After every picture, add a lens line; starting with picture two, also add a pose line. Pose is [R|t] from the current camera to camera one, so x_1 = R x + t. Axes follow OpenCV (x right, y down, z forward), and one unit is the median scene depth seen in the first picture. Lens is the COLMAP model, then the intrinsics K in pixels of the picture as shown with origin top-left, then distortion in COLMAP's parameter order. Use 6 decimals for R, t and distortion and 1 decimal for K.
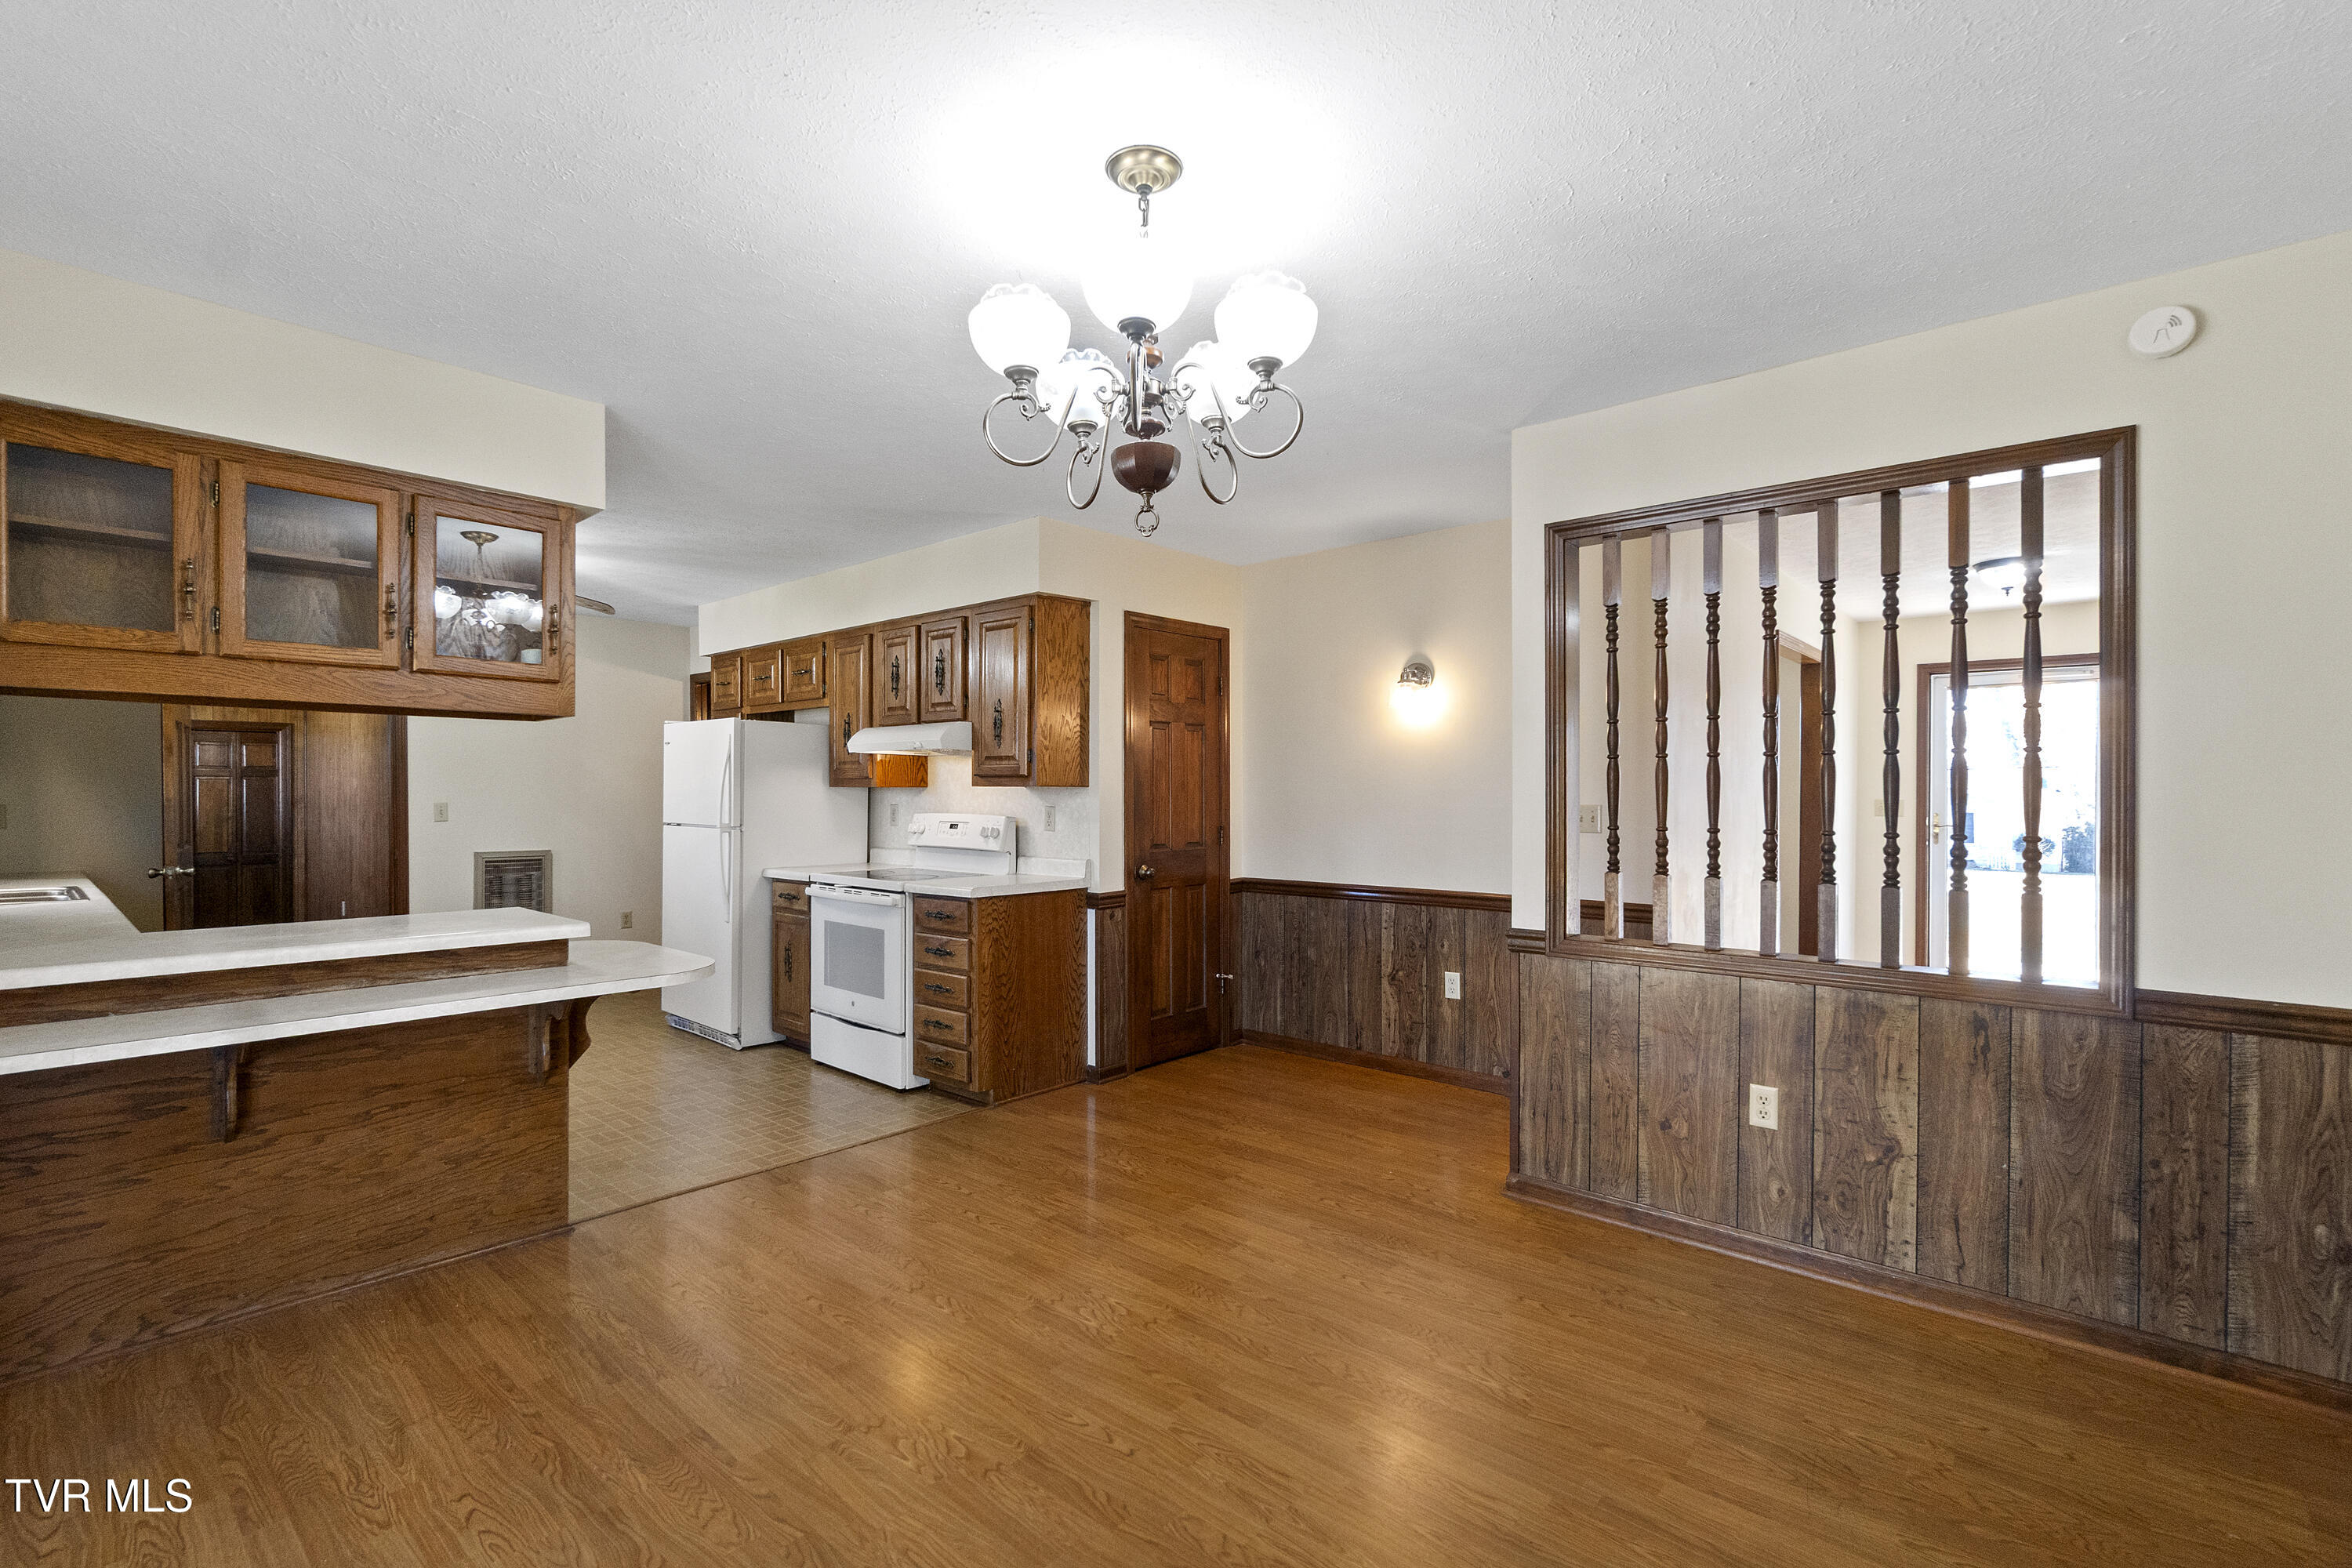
lens RADIAL K [[1036.5, 0, 1160.4], [0, 1036.5, 786.5], [0, 0, 1]] dist [0.022377, -0.000009]
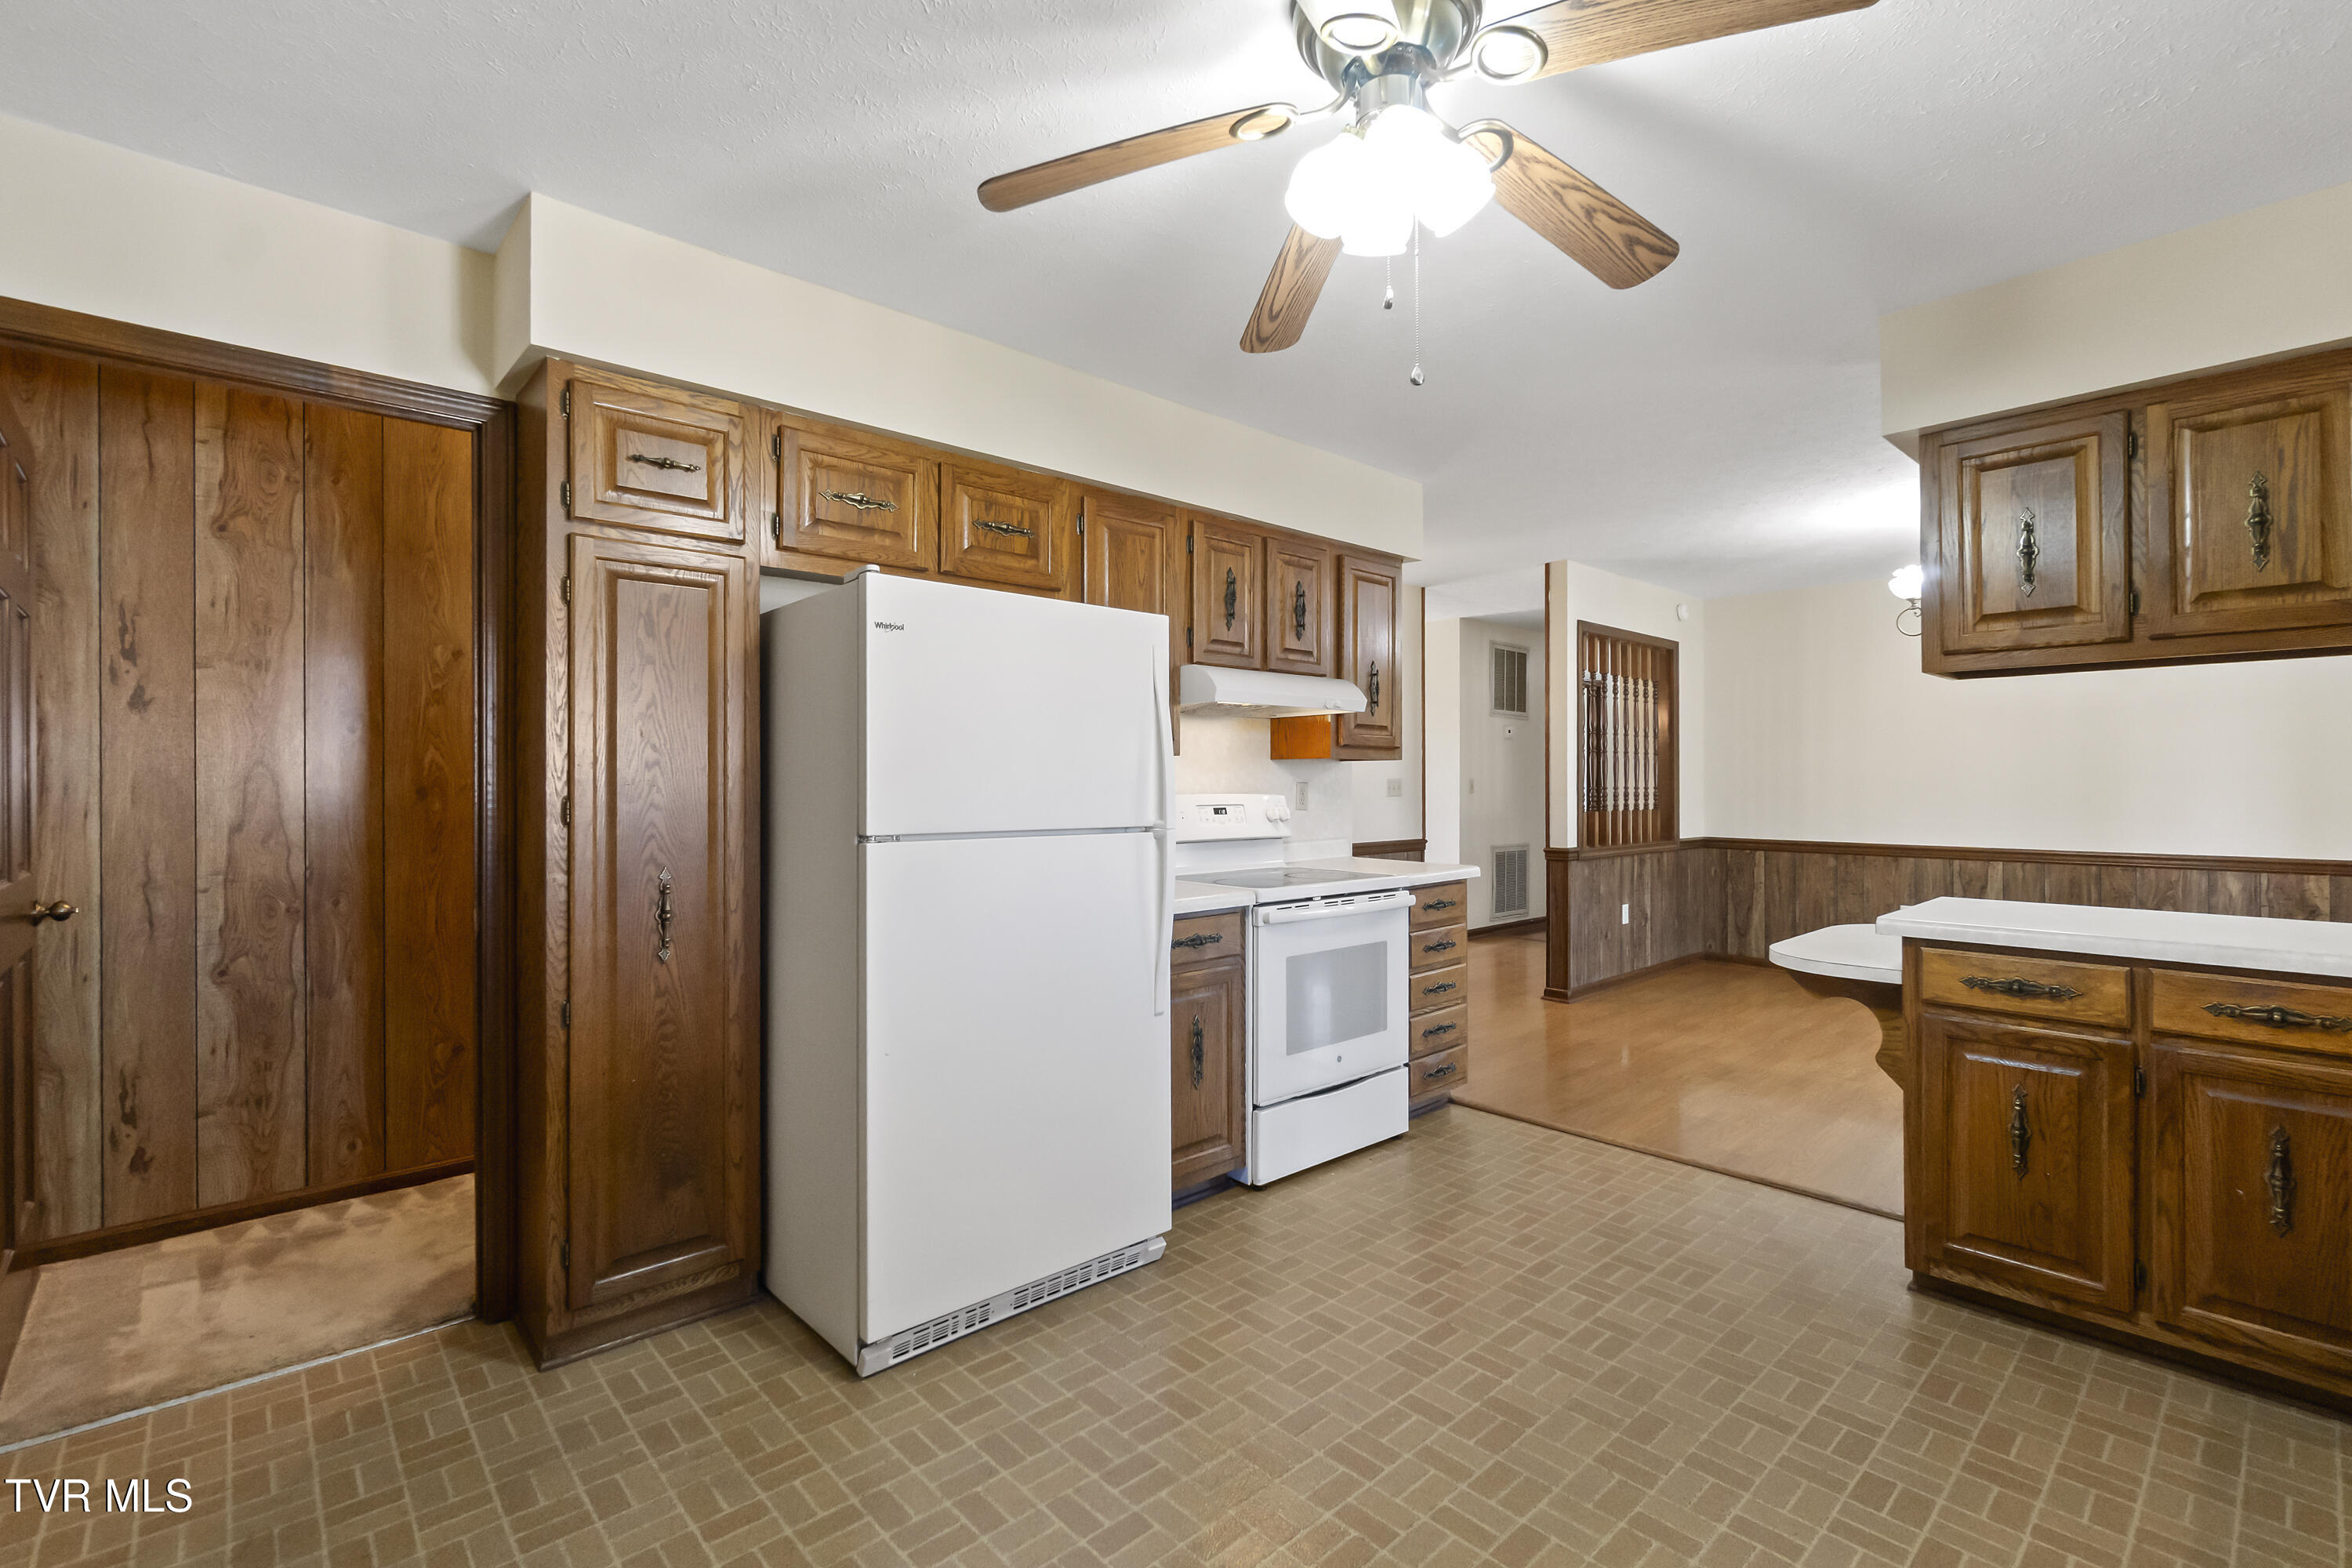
lens RADIAL K [[1036.5, 0, 1160.4], [0, 1036.5, 786.5], [0, 0, 1]] dist [0.022377, -0.000009]
pose [[0.100894, -0.004051, 0.994889, -1.020536], [-0.004797, 0.999978, 0.004558, 0.019239], [-0.994886, -0.005233, 0.100873, 1.054182]]
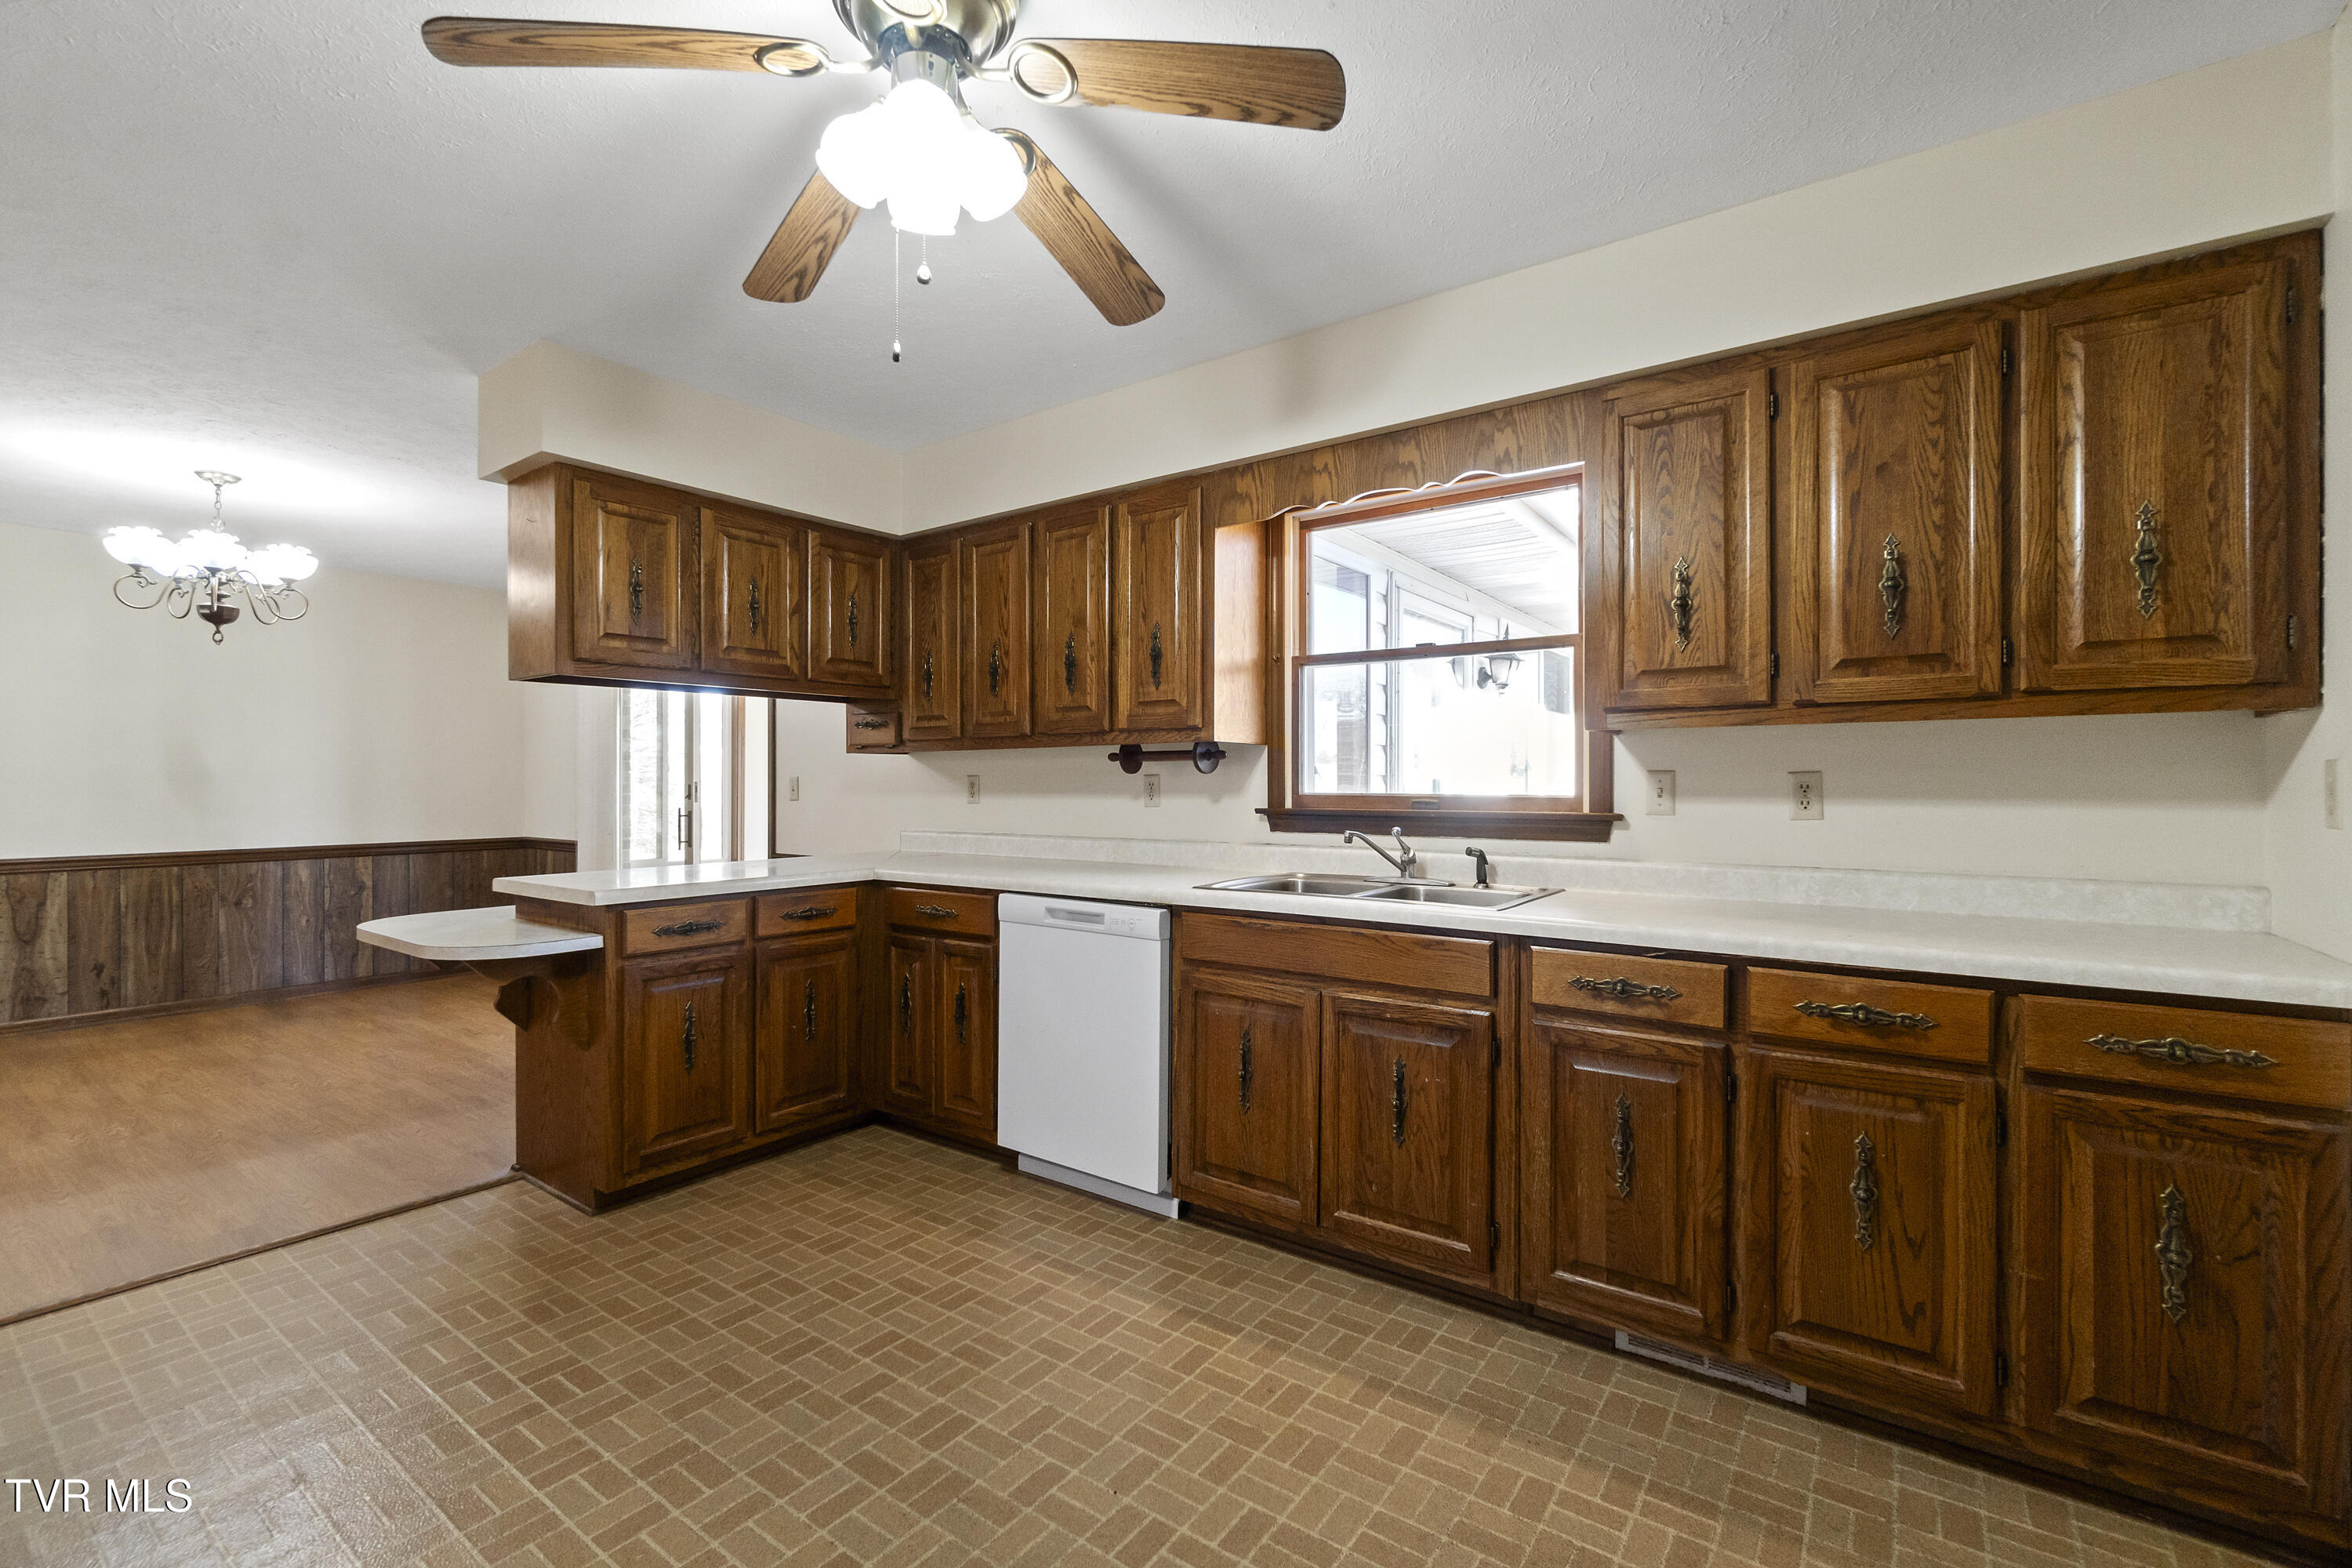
lens RADIAL K [[1036.5, 0, 1160.4], [0, 1036.5, 786.5], [0, 0, 1]] dist [0.022377, -0.000009]
pose [[-0.996191, -0.000942, -0.087187, -0.711053], [-0.000346, 0.999976, -0.006859, 0.032005], [0.087192, -0.006803, -0.996168, 1.374747]]
